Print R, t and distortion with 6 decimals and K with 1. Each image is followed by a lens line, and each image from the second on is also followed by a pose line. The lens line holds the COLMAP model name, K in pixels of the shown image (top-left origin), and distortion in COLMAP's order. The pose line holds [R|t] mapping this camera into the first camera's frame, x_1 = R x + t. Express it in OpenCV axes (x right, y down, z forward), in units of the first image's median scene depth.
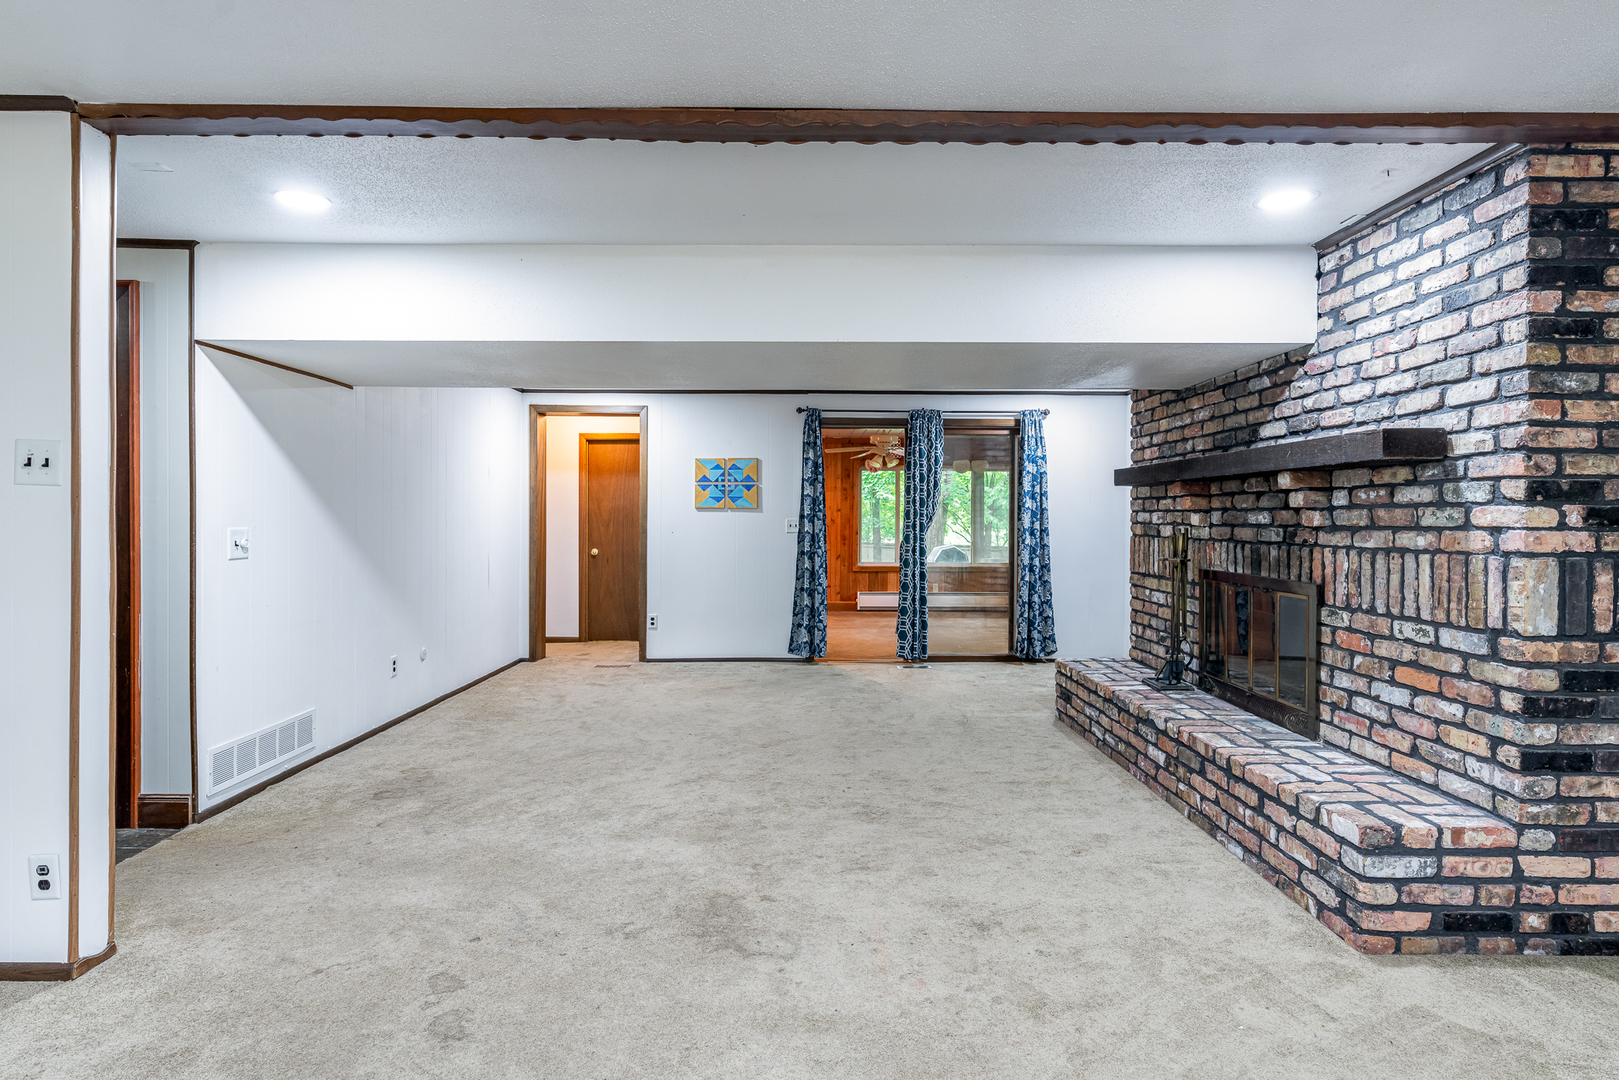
lens RADIAL K [[867.7, 0, 805.7], [0, 867.7, 534.3], [0, 0, 1]] dist [-0.001958, 0.001265]
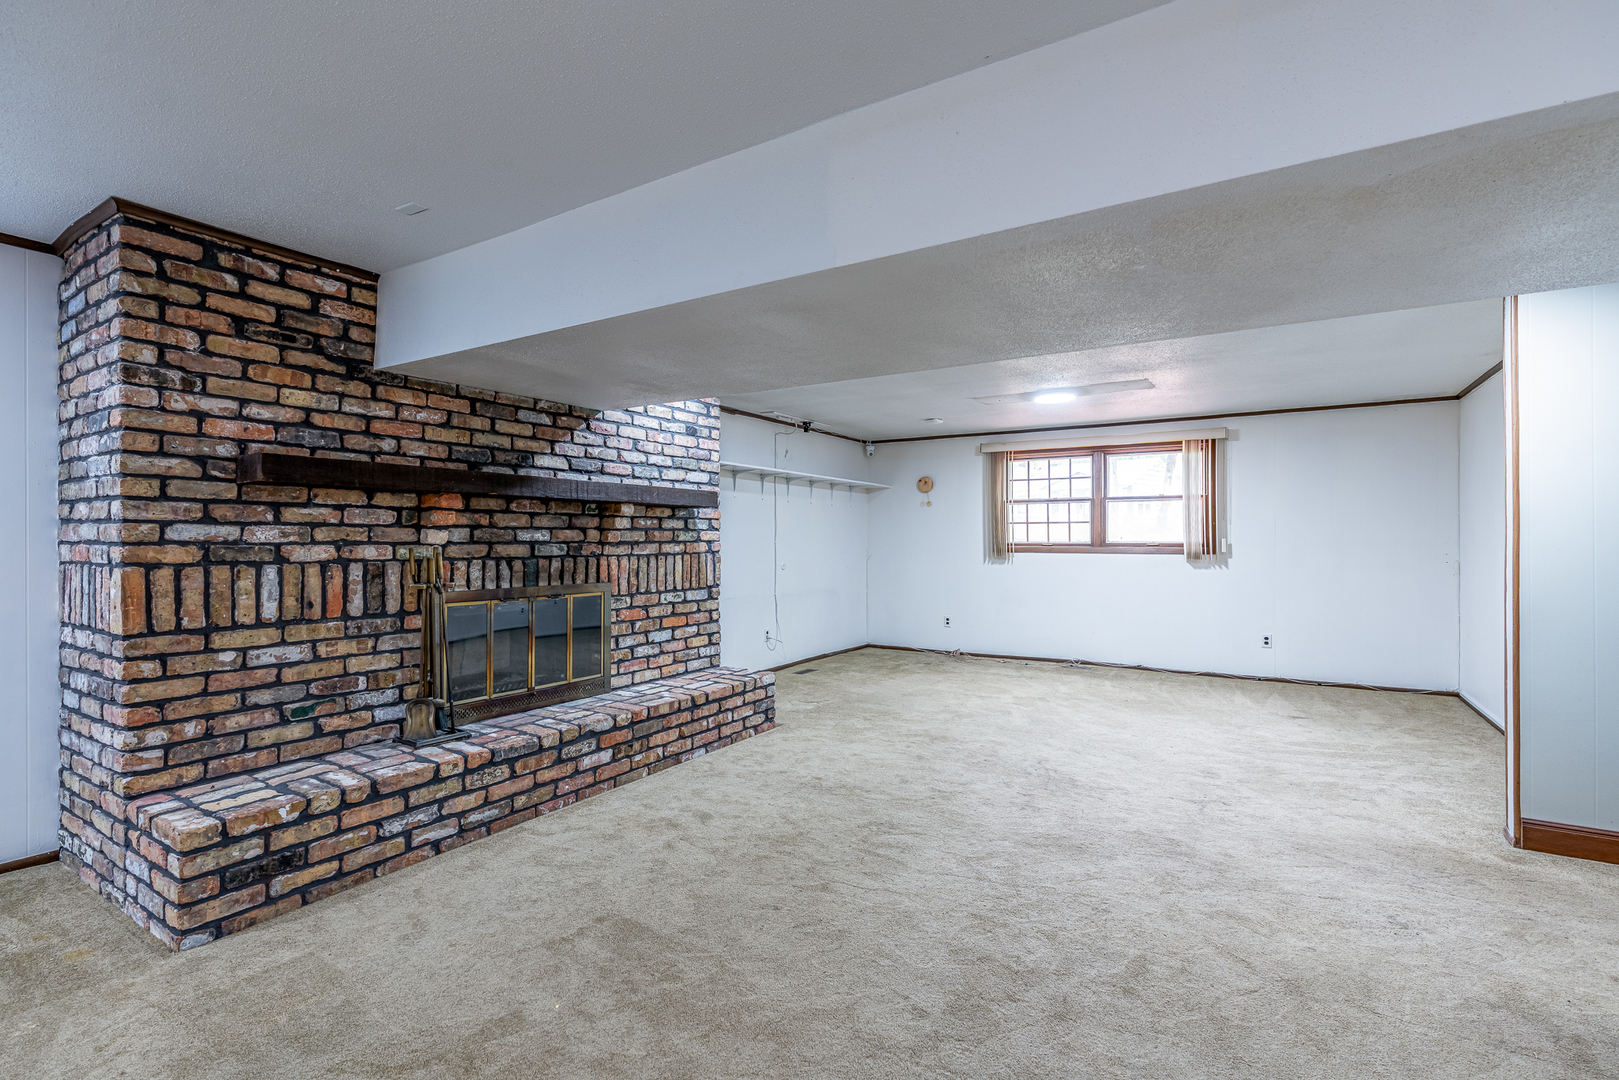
lens RADIAL K [[775.2, 0, 801.3], [0, 775.2, 530.4], [0, 0, 1]] dist [-0.024421, -0.000207]
pose [[-0.845186, -0.004693, 0.534451, -0.411556], [0.000997, 0.999946, 0.010358, -0.047030], [-0.534471, 0.009287, -0.845136, 2.188742]]
